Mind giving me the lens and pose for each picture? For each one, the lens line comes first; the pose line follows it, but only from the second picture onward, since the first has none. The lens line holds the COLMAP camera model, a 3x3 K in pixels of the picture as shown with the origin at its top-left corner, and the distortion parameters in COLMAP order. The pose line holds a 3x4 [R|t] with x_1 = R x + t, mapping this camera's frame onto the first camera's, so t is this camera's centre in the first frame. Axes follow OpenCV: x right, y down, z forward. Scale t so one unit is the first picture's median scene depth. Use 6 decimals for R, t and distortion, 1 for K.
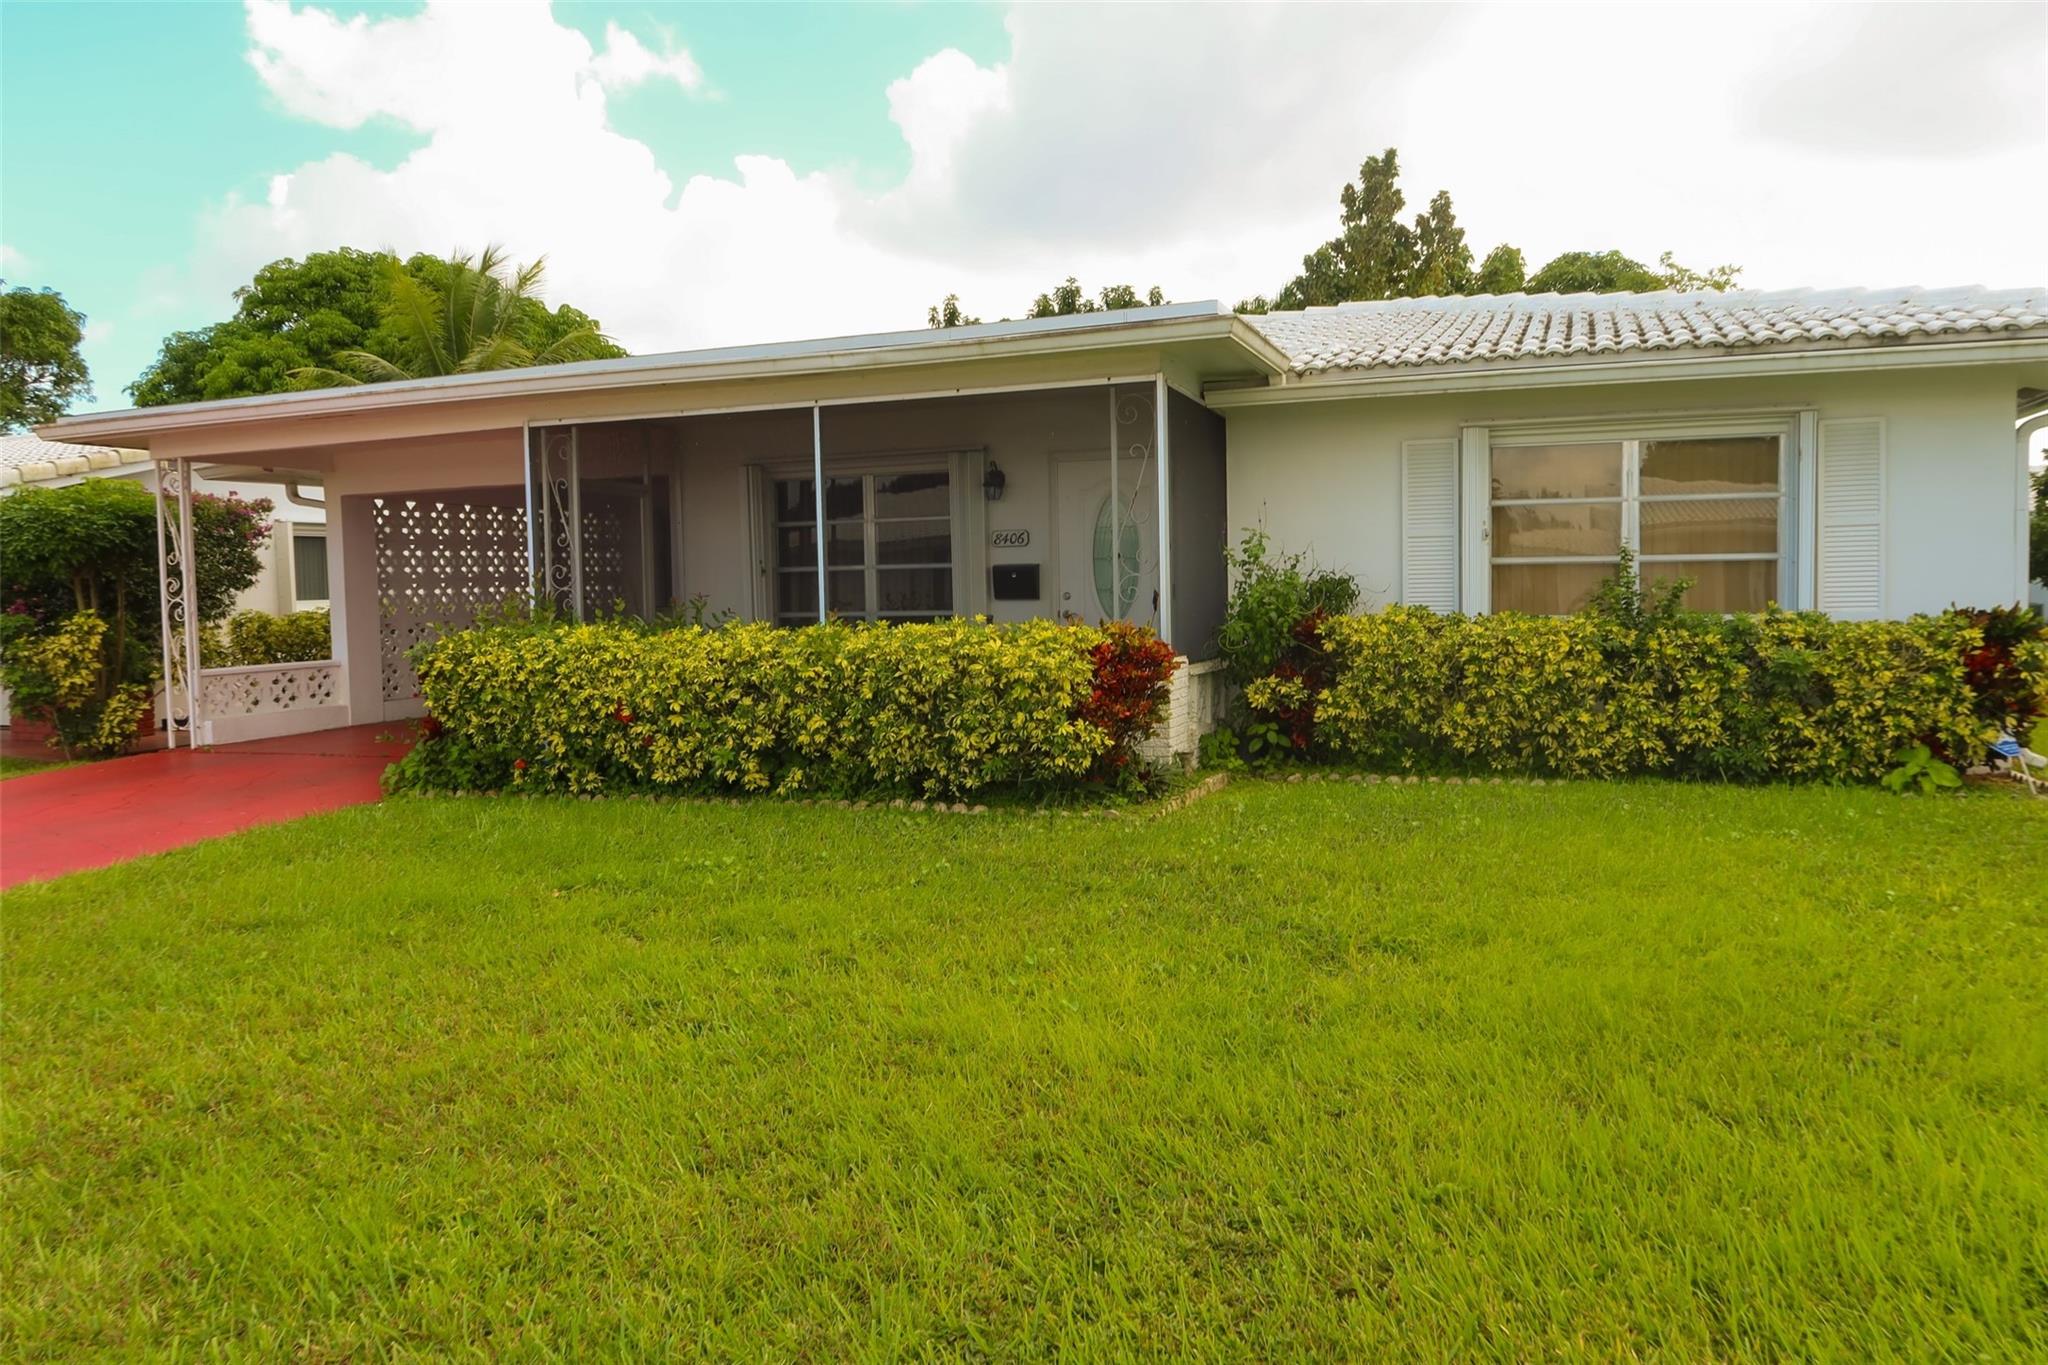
lens RADIAL K [[1437.8, 0, 1024.7], [0, 1437.8, 682.4], [0, 0, 1]] dist [-0.036674, 0.002021]
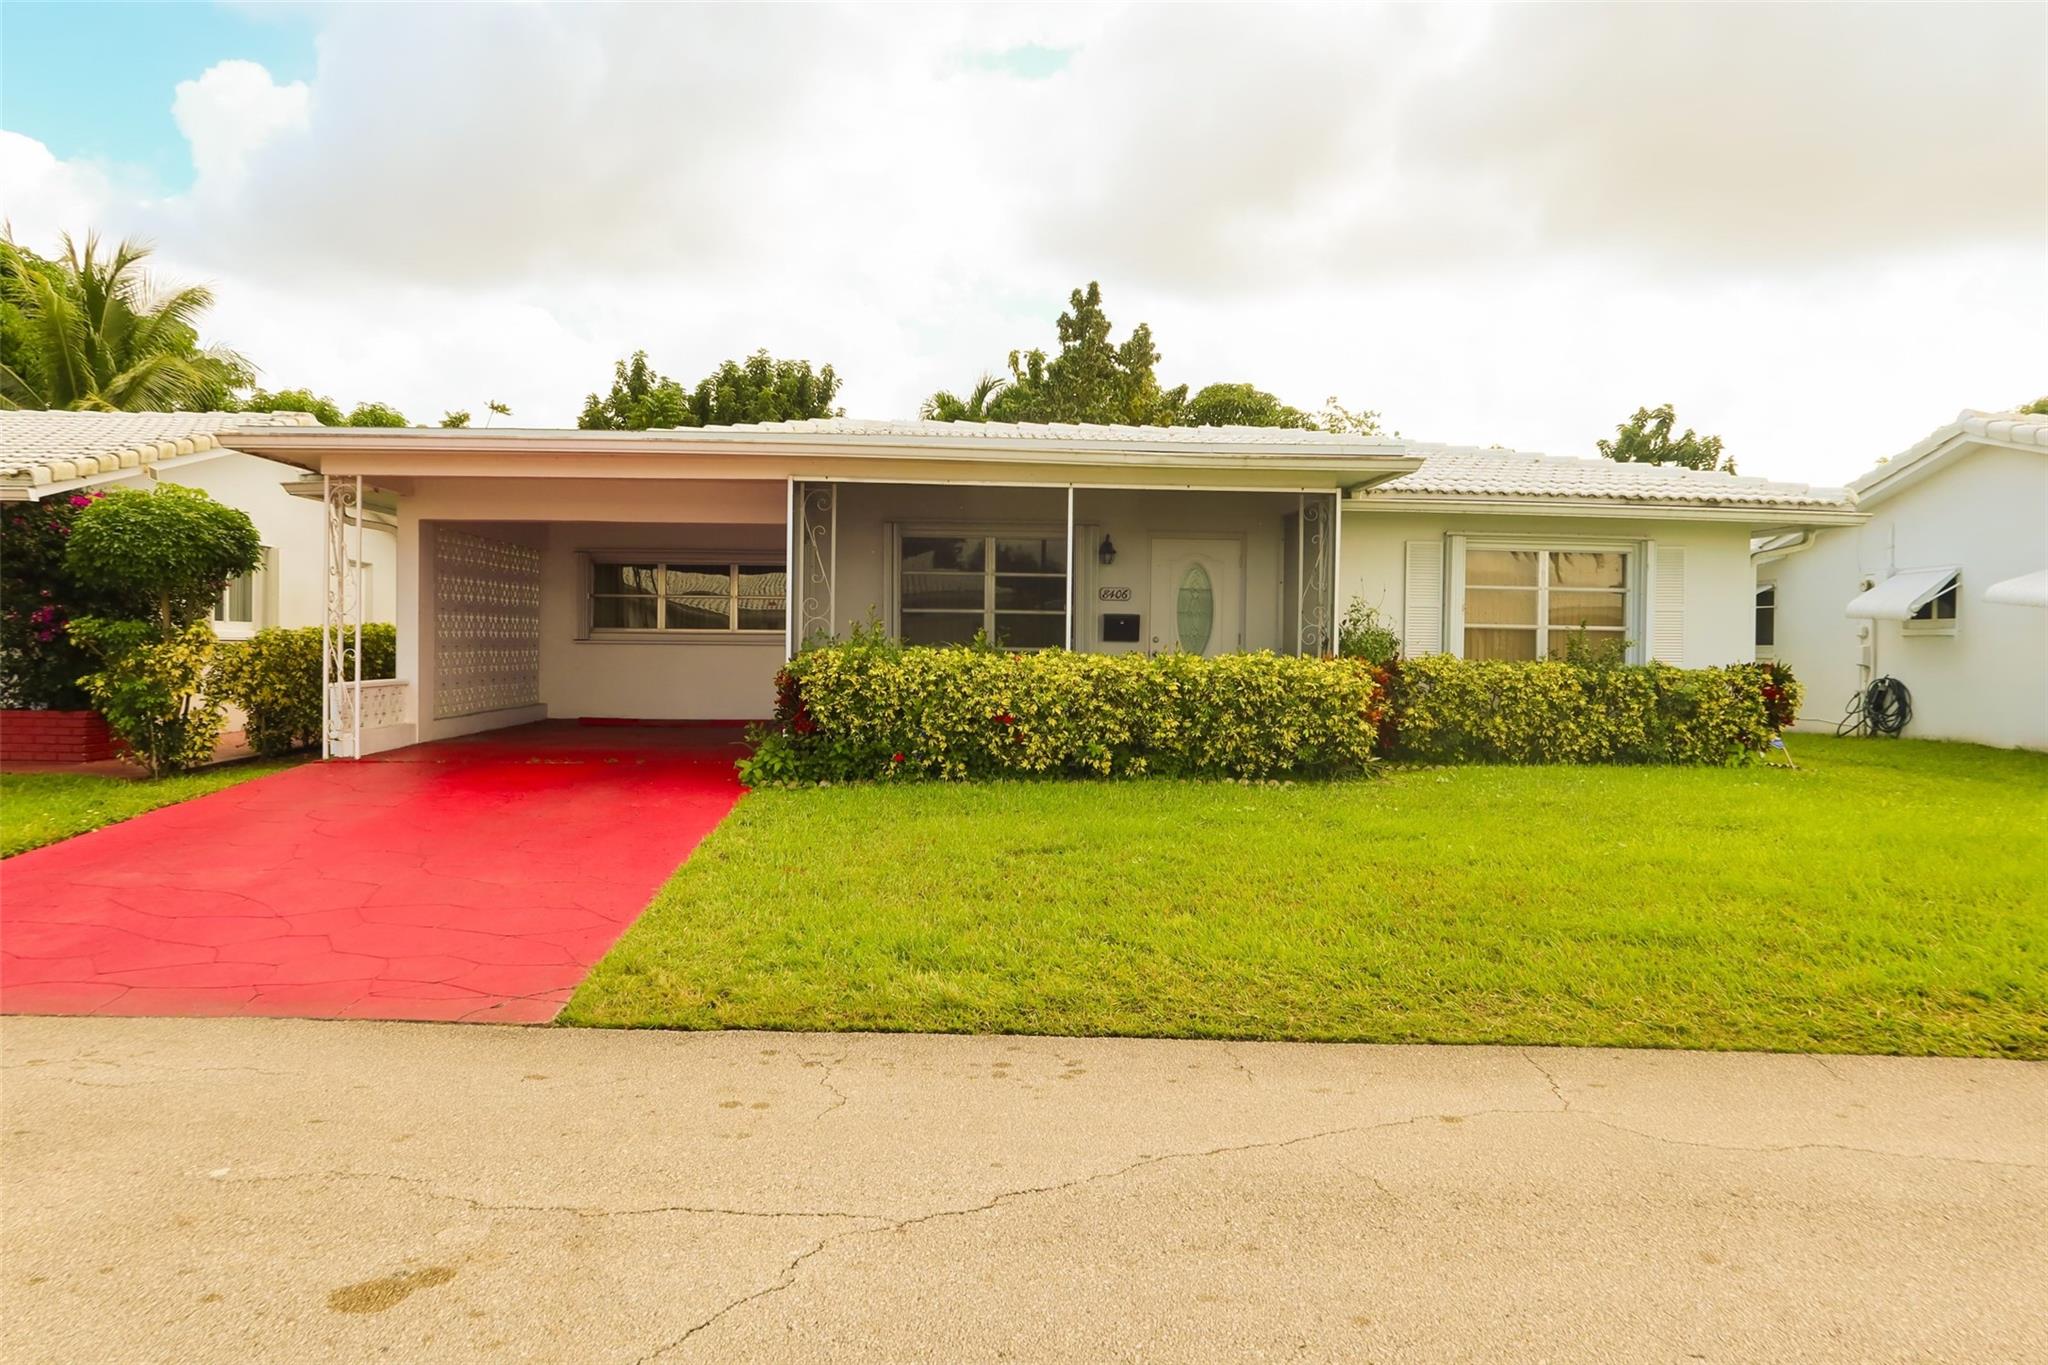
lens RADIAL K [[1437.8, 0, 1022.8], [0, 1437.8, 691.7], [0, 0, 1]] dist [-0.036674, 0.002021]
pose [[0.909317, 0.019599, 0.415641, -0.800931], [-0.004940, 0.999328, -0.036315, 0.046014], [-0.416074, 0.030969, 0.908803, -0.187246]]
